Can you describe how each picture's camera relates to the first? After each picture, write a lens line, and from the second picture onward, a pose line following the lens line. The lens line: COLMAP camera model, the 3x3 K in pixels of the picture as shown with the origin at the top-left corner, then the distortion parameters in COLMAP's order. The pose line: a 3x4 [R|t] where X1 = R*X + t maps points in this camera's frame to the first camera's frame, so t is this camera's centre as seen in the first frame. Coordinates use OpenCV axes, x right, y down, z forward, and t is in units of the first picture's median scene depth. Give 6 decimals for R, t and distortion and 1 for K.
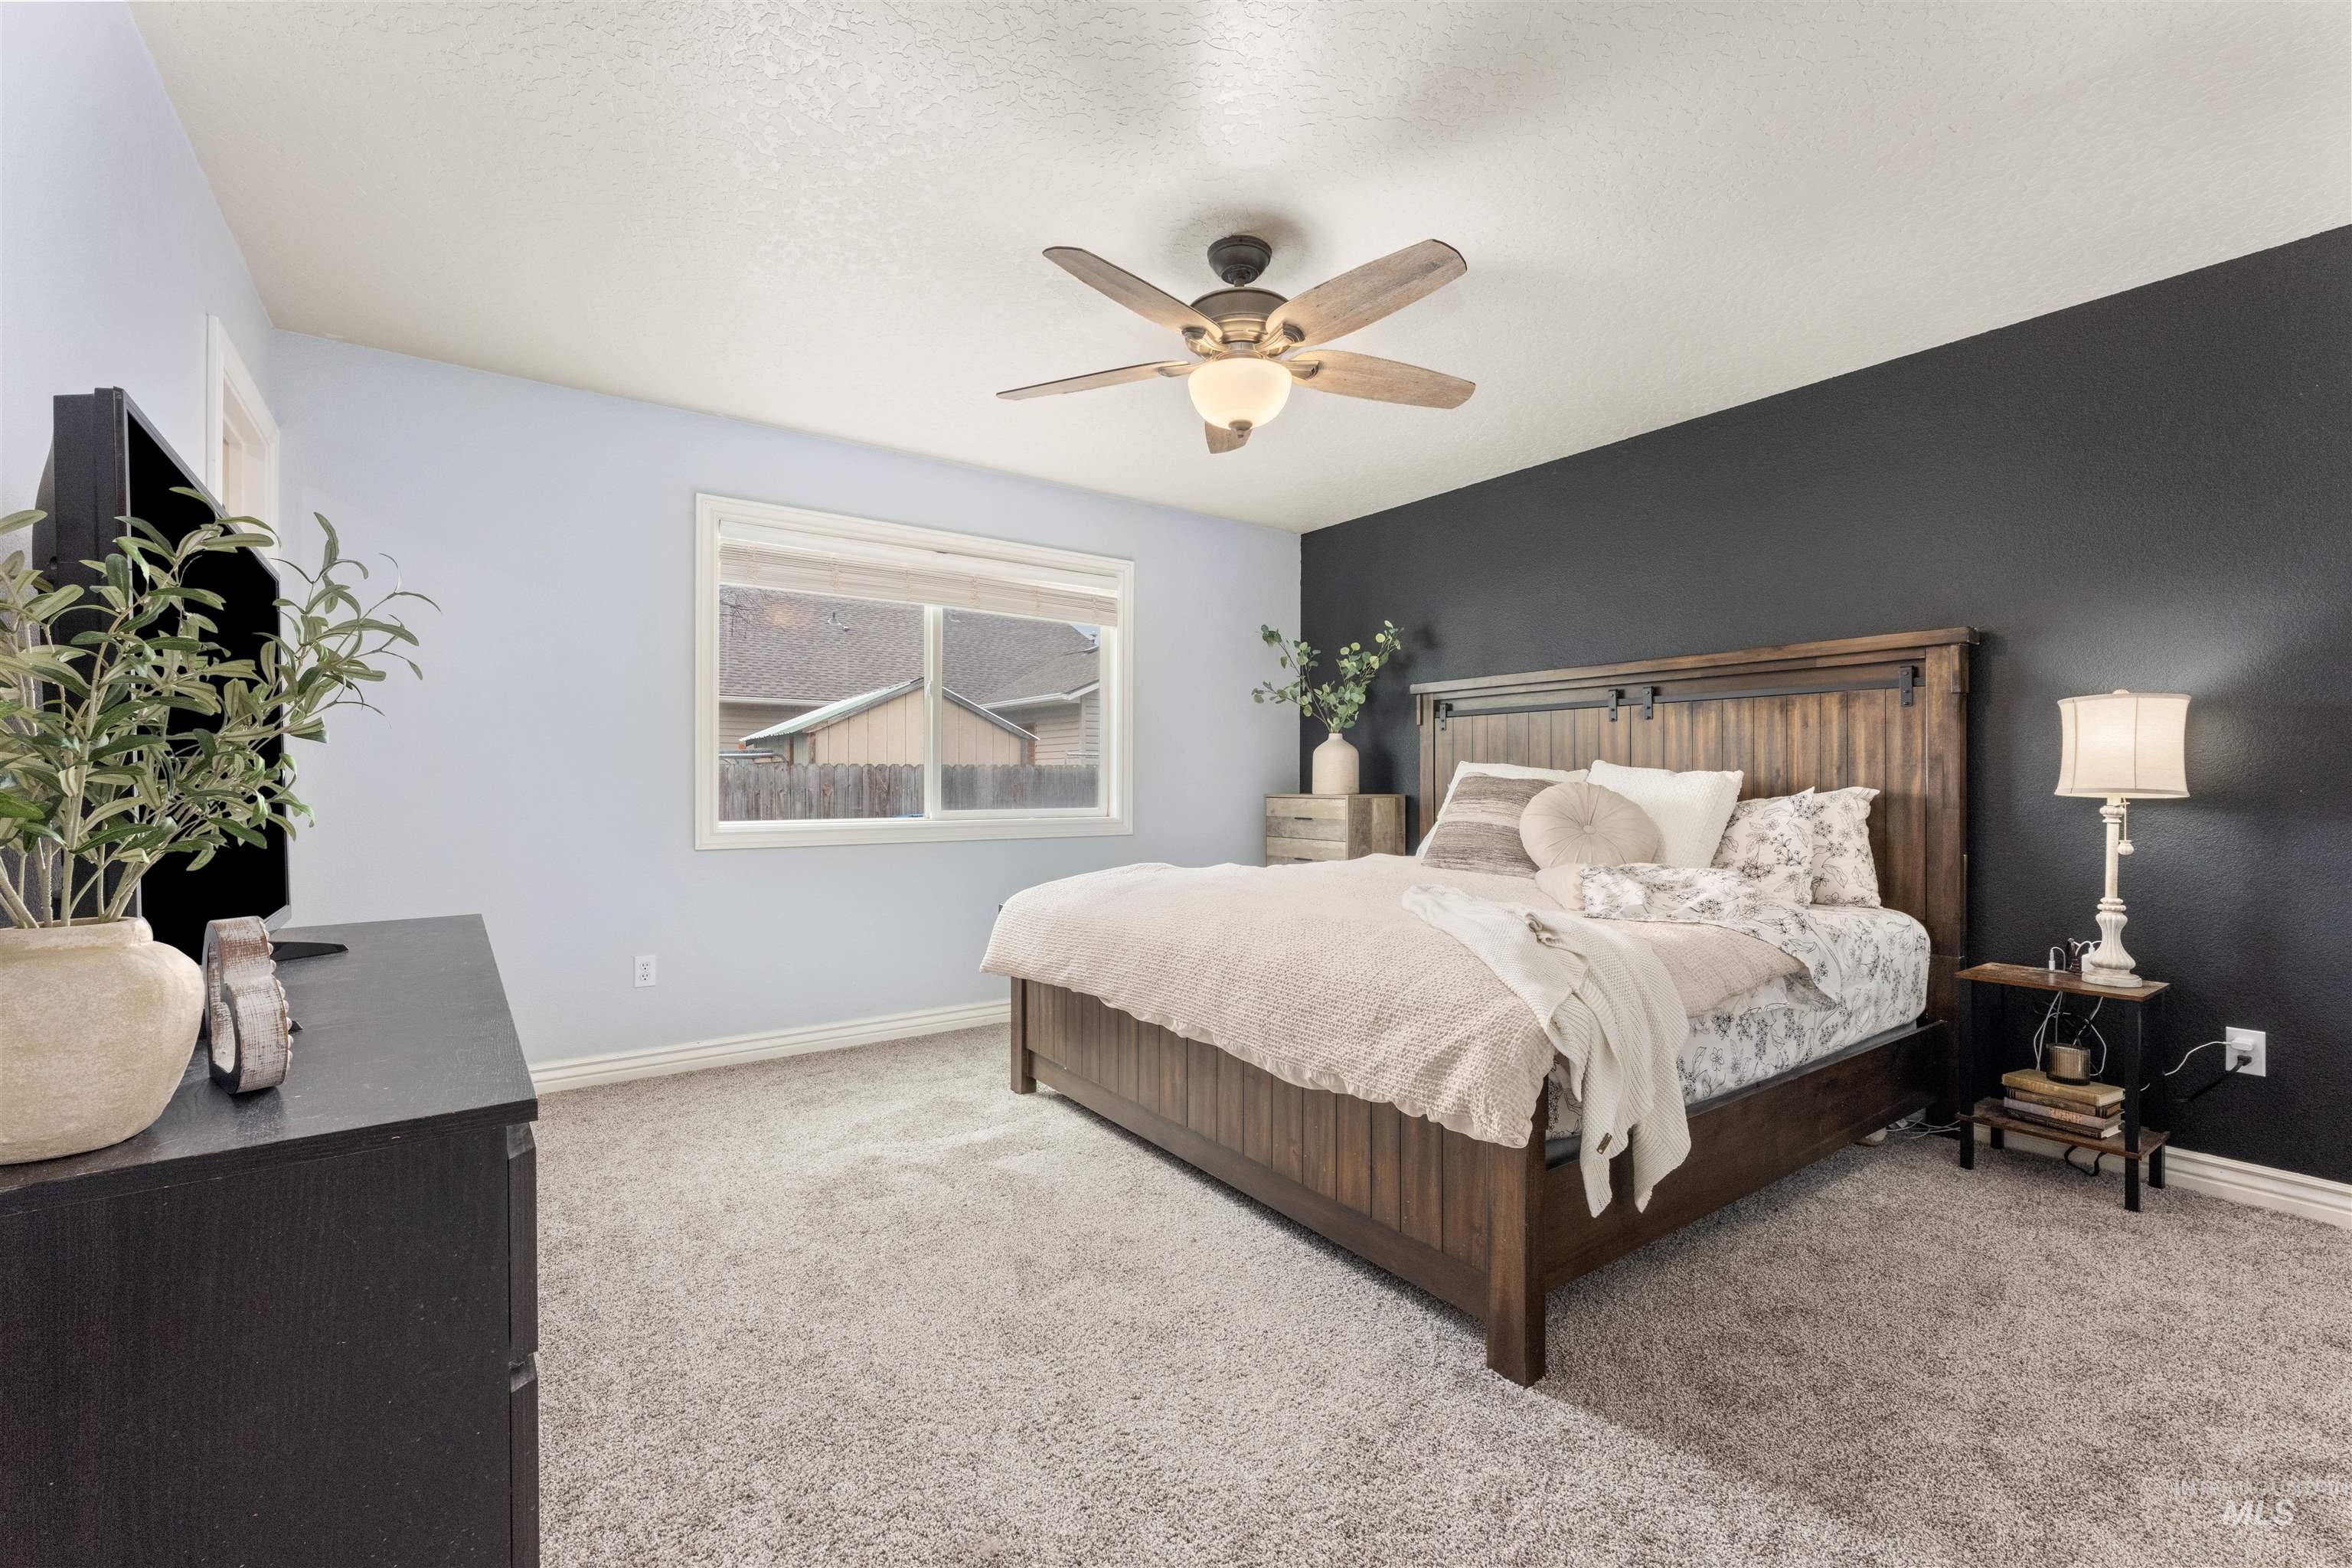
lens RADIAL K [[974.6, 0, 1163.6], [0, 974.6, 779.1], [0, 0, 1]] dist [-0.001956, 0.000143]
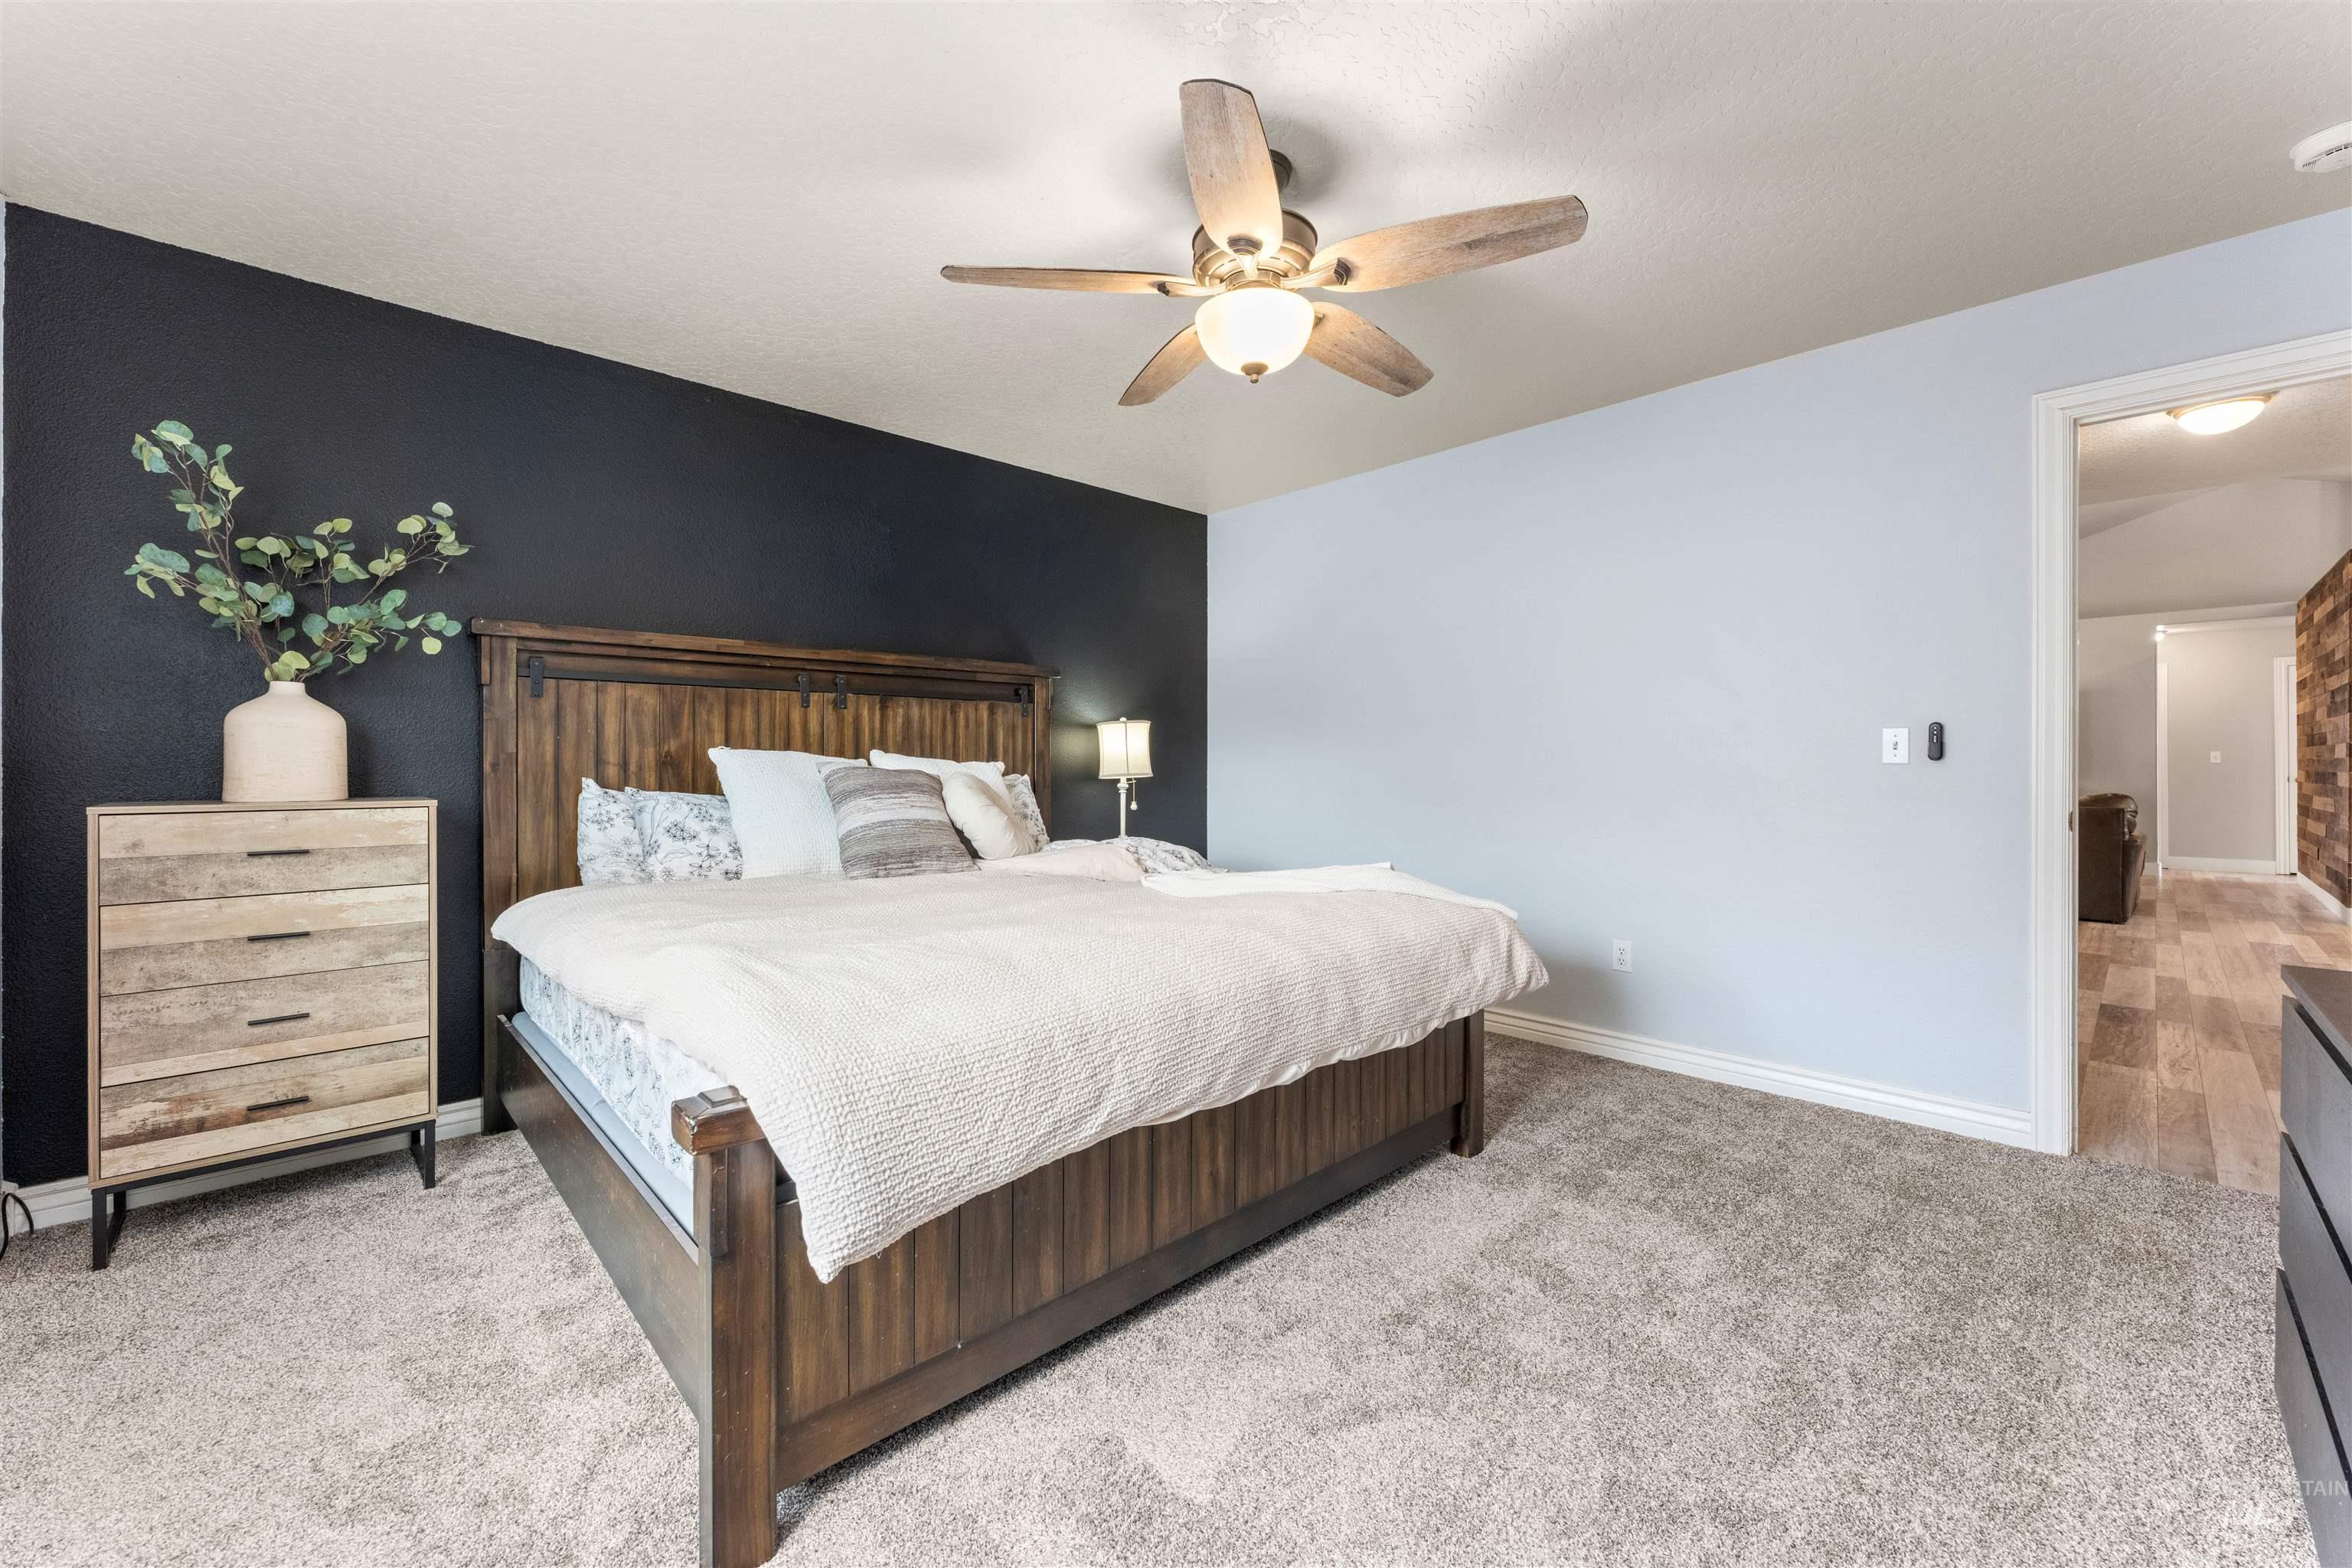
lens RADIAL K [[950.1, 0, 1172.6], [0, 950.1, 765.3], [0, 0, 1]] dist [-0.000921, -0.000188]
pose [[-0.155512, -0.002208, 0.987831, -0.587651], [0.001061, 0.999997, 0.002402, -0.006419], [-0.987833, 0.001422, -0.155509, 0.941528]]
